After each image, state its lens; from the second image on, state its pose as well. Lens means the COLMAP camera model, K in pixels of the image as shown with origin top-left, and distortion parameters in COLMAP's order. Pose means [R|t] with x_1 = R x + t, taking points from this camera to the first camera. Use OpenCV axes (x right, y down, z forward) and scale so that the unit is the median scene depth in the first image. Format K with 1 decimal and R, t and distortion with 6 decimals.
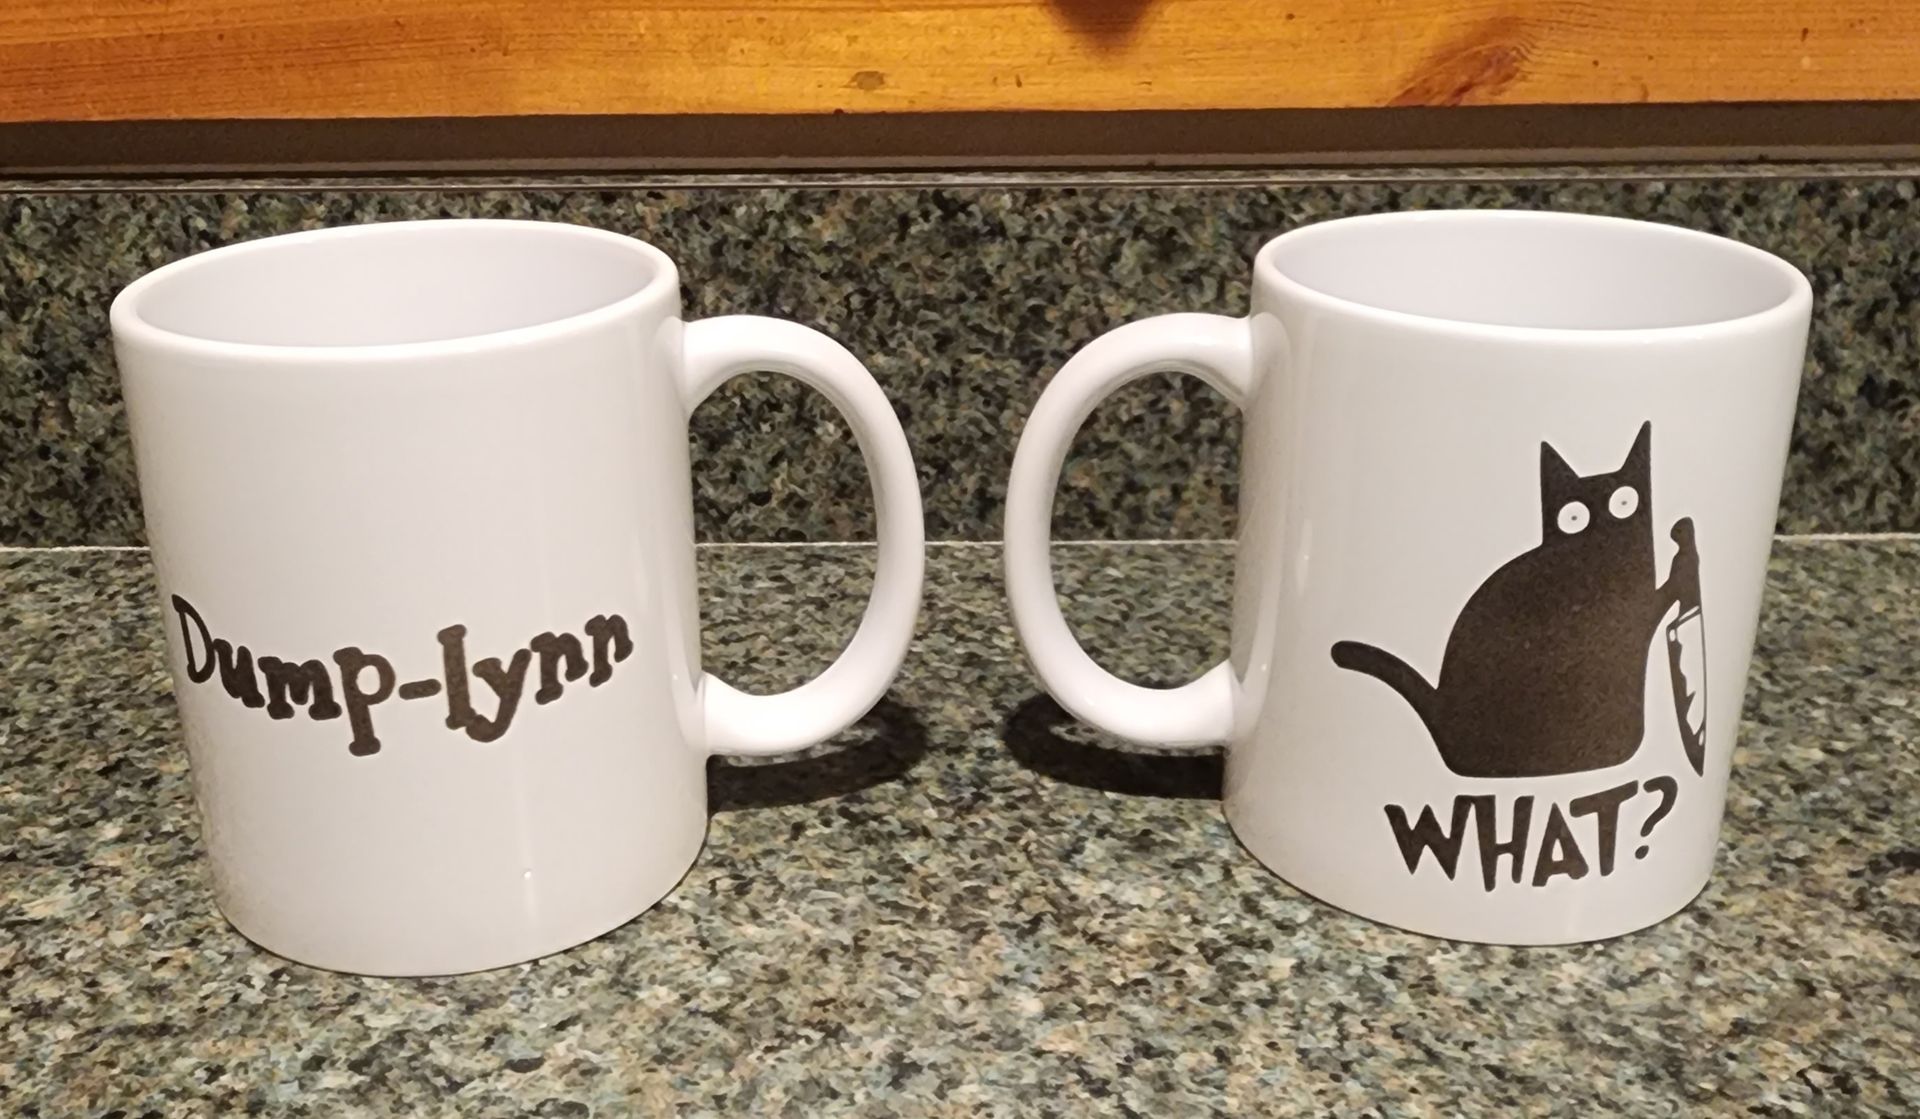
lens RADIAL K [[1887.4, 0, 912.5], [0, 1887.4, 558.3], [0, 0, 1]] dist [-0.013886, 0.000000]
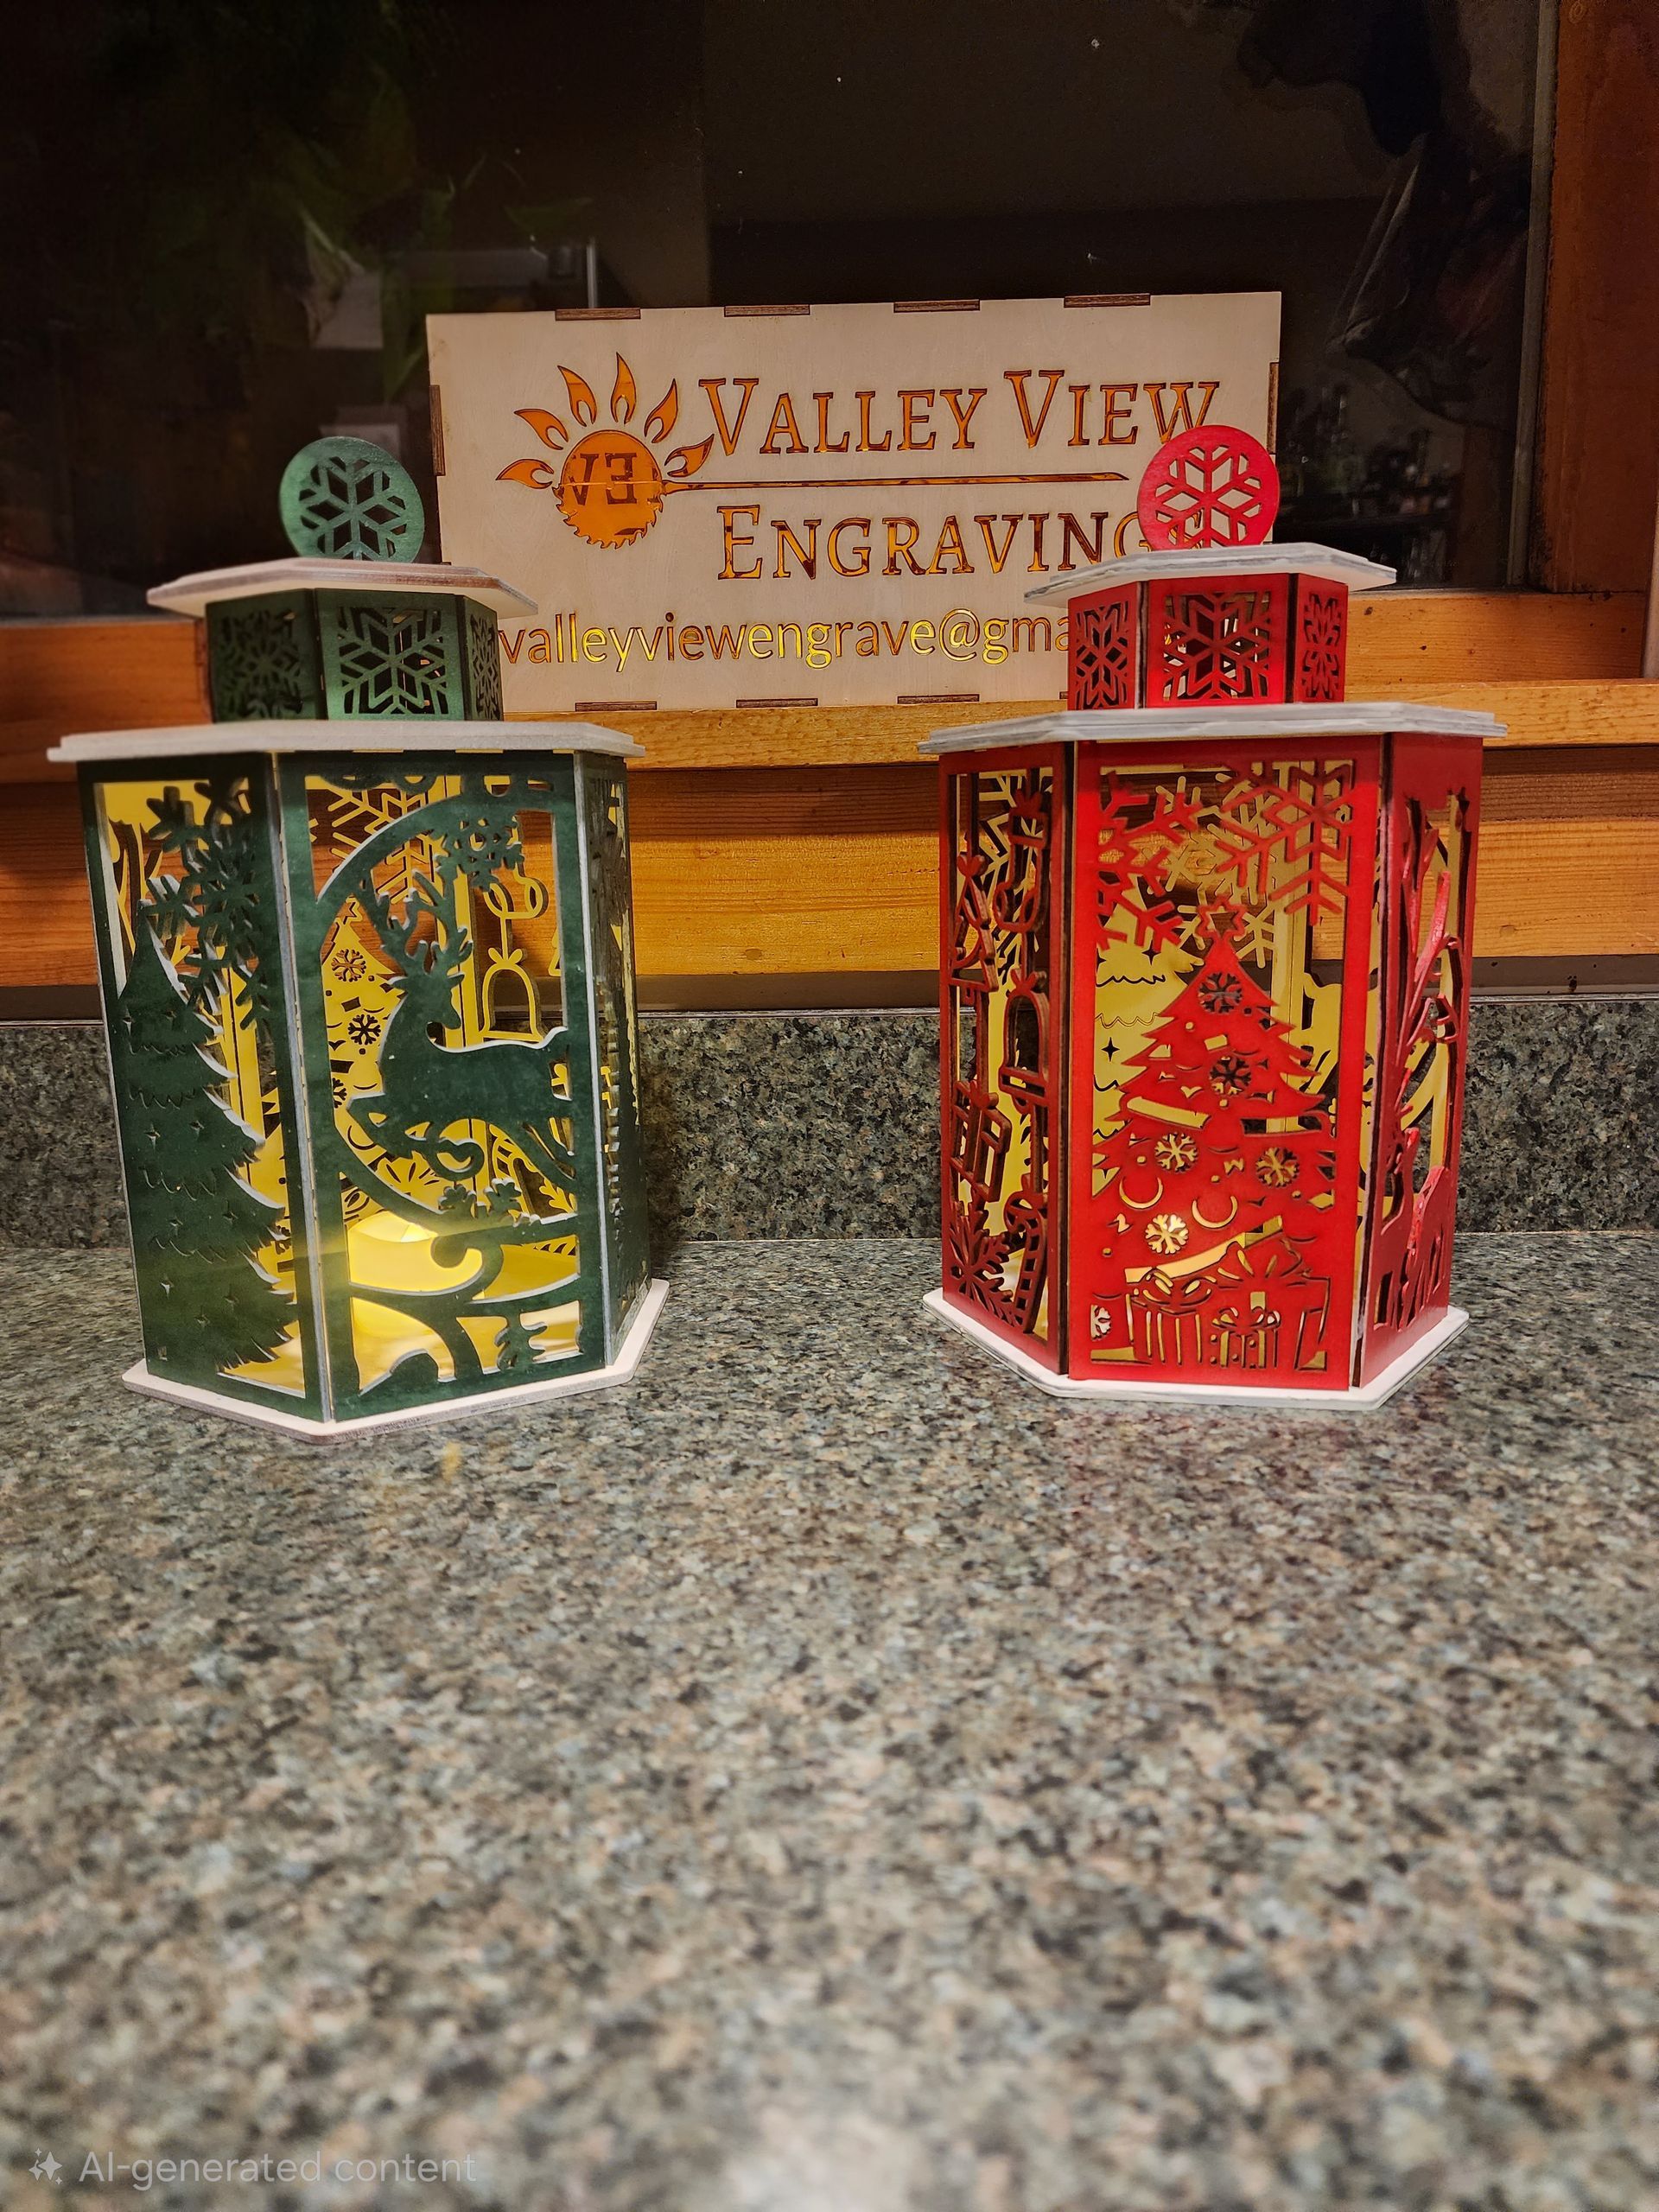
lens RADIAL K [[1518.2, 0, 829.5], [0, 1518.2, 1110.1], [0, 0, 1]] dist [0.027513, -0.032987]
pose [[0.999758, -0.007613, -0.020661, 0.088052], [0.003545, 0.981738, -0.190205, 0.170522], [0.021732, 0.190086, 0.981527, -0.351440]]
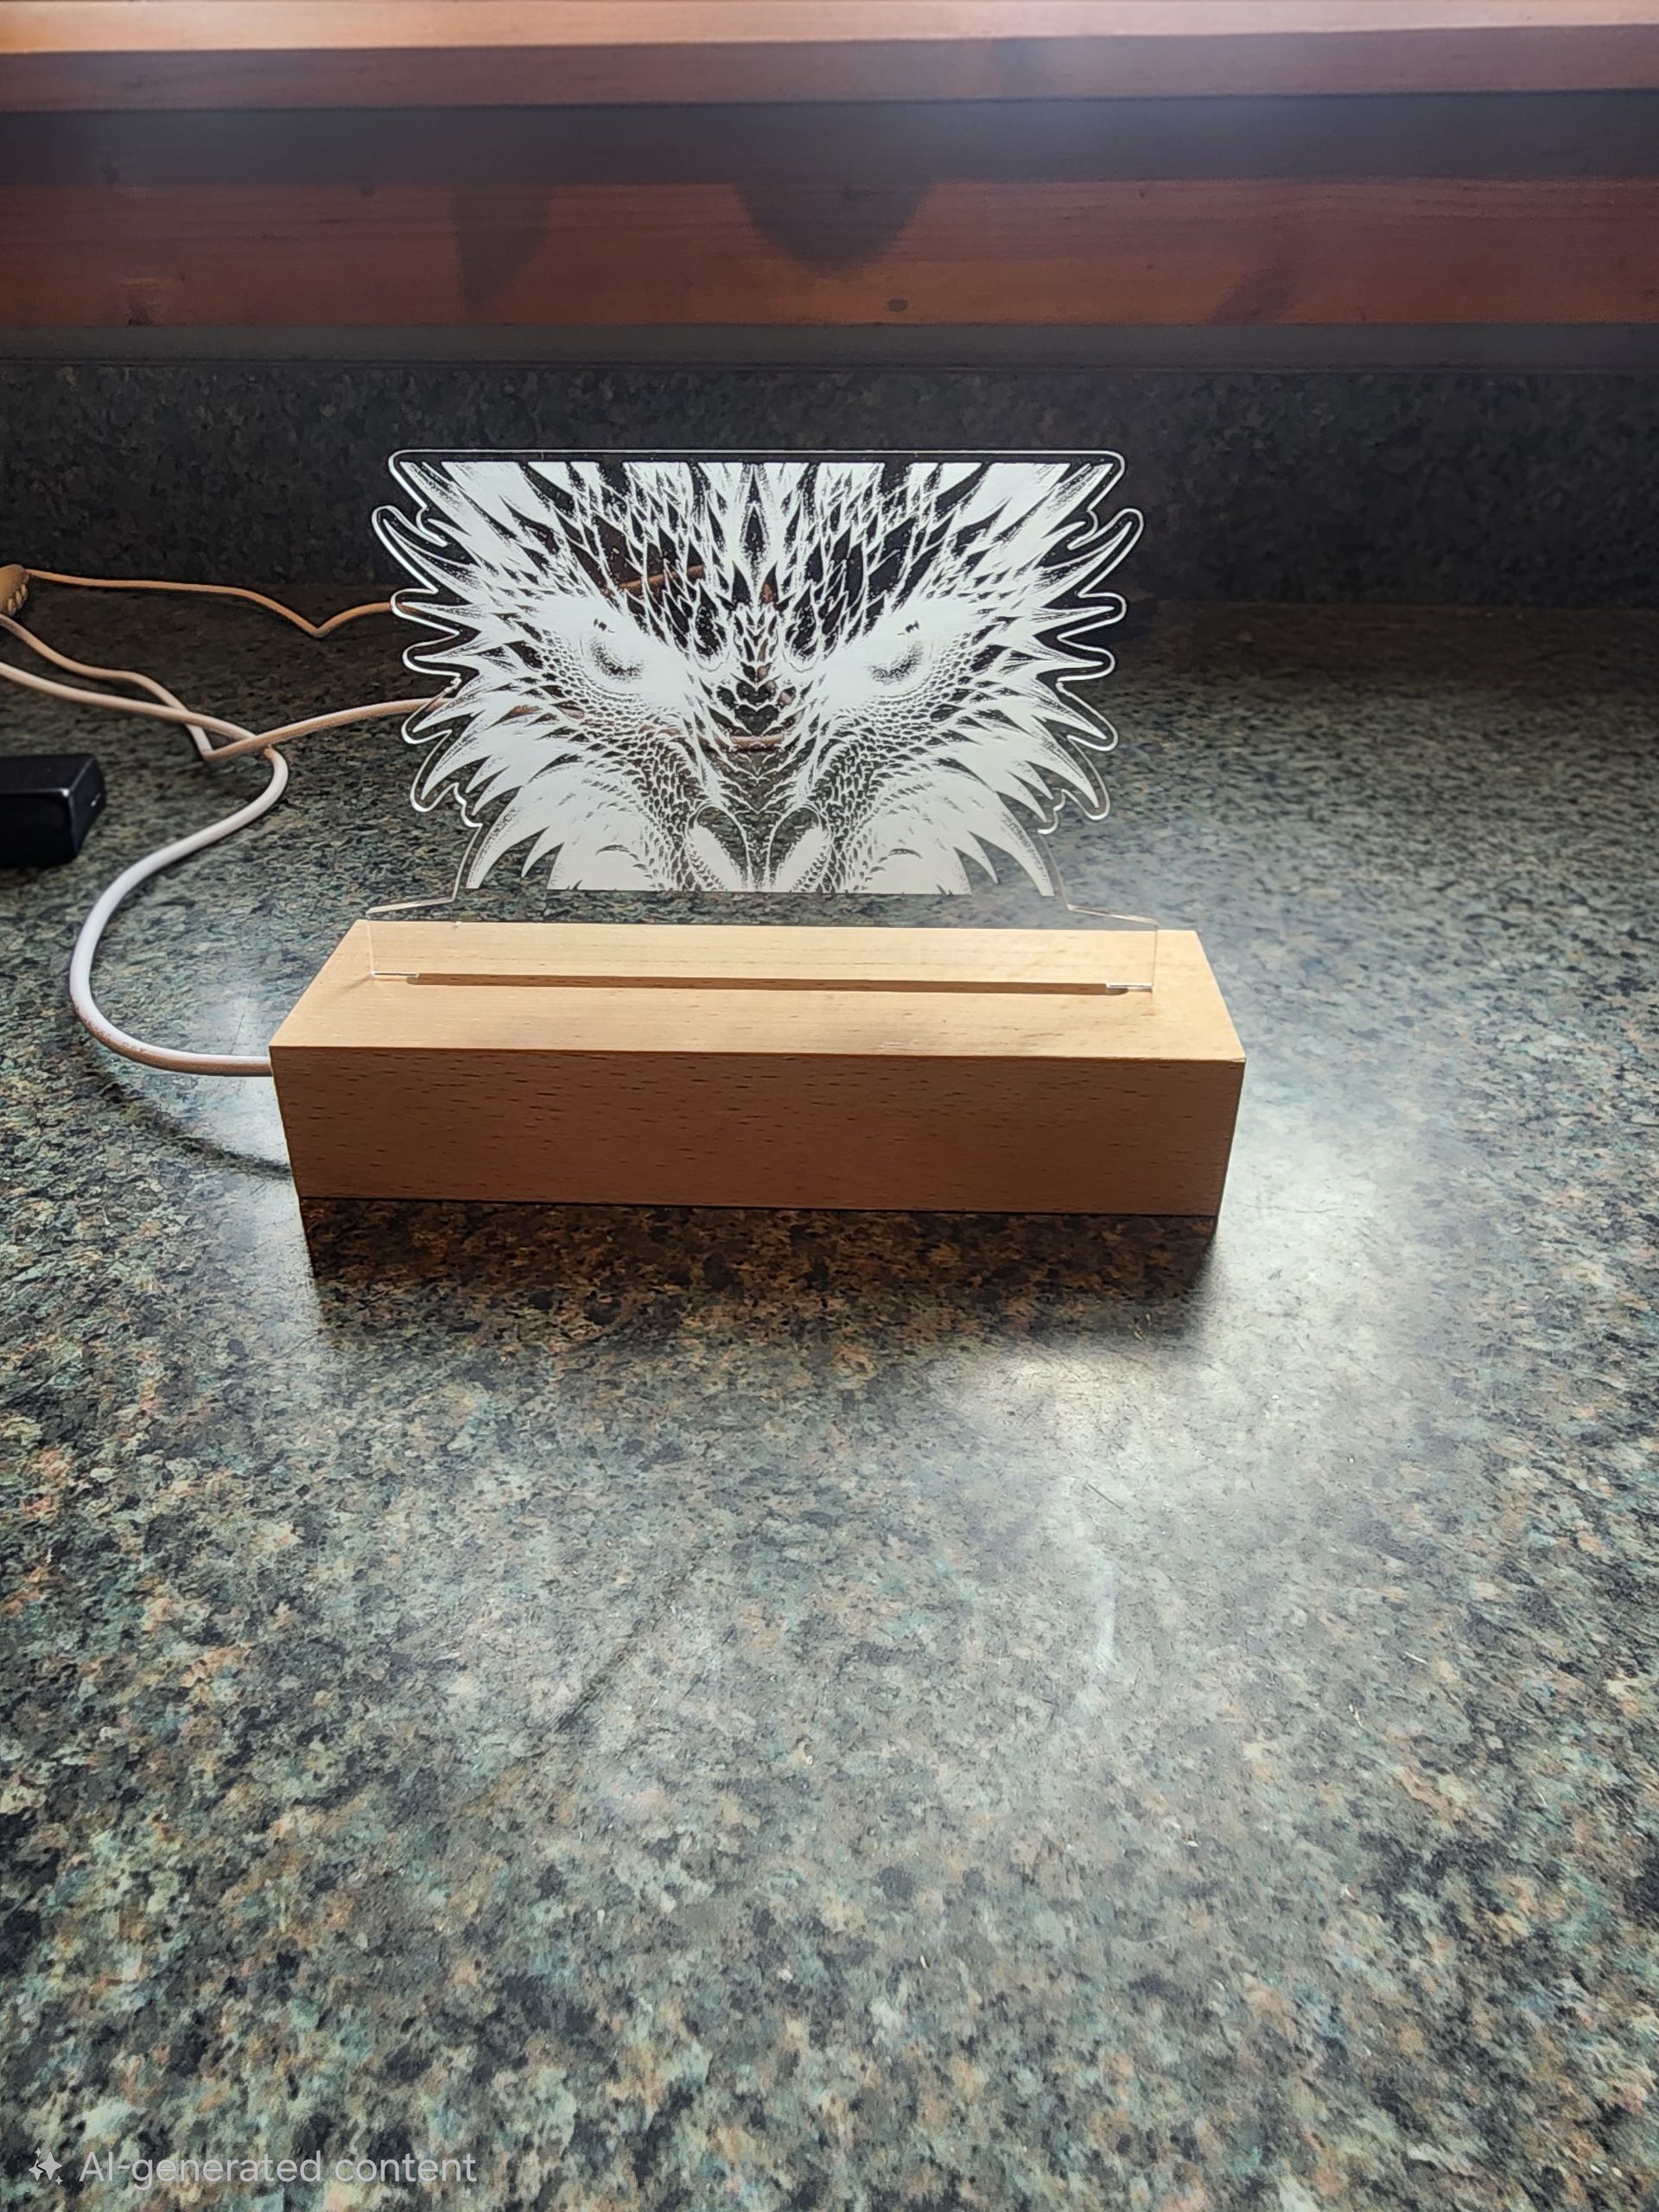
lens RADIAL K [[1518.2, 0, 829.2], [0, 1518.2, 972.2], [0, 0, 1]] dist [0.027513, -0.032987]
pose [[0.996841, 0.042267, -0.067238, 0.039005], [-0.035501, 0.994472, 0.098821, 0.265806], [0.071043, -0.096121, 0.992831, -0.545549]]
